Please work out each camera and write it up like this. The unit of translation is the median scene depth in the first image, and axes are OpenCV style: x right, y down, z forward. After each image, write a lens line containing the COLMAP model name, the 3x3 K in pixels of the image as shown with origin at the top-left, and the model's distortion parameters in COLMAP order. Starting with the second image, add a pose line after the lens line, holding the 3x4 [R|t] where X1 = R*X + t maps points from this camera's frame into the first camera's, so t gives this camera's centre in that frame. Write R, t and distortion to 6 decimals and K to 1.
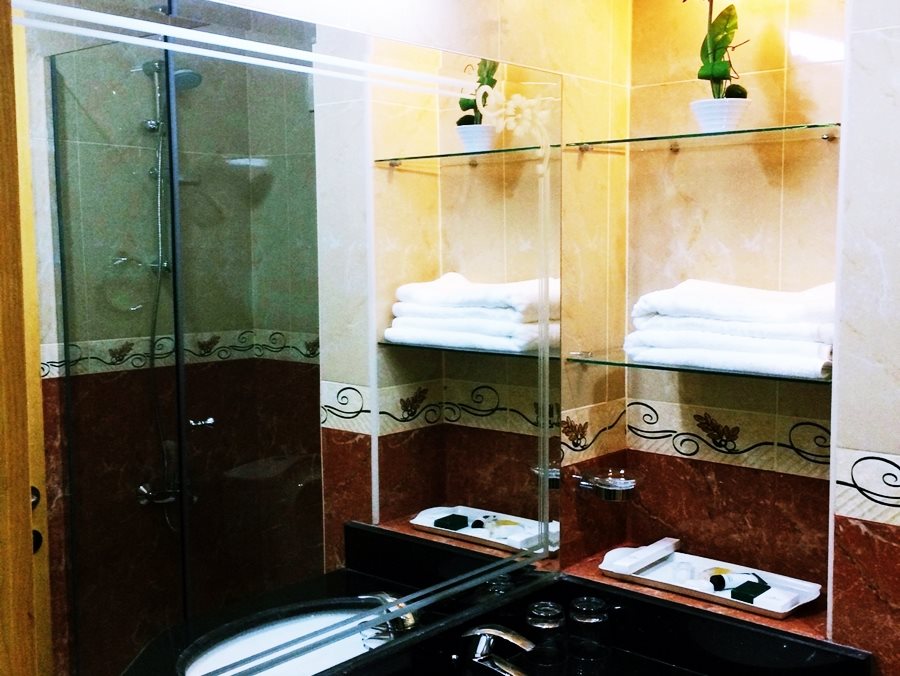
lens RADIAL K [[1015.4, 0, 450.0], [0, 1015.4, 338.0], [0, 0, 1]] dist [0.003055, -0.004203]
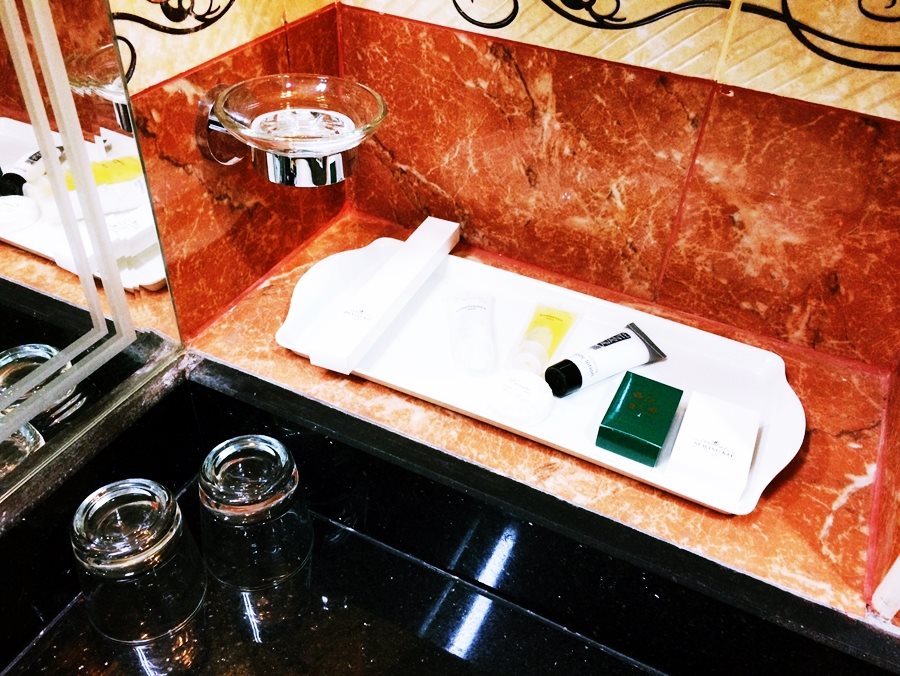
lens RADIAL K [[762.4, 0, 436.0], [0, 762.4, 340.0], [0, 0, 1]] dist [0.012563, 0.003970]
pose [[0.967058, -0.123308, 0.222696, 0.137114], [-0.024792, 0.825061, 0.564500, 0.049787], [-0.253345, -0.551425, 0.794825, 0.720932]]
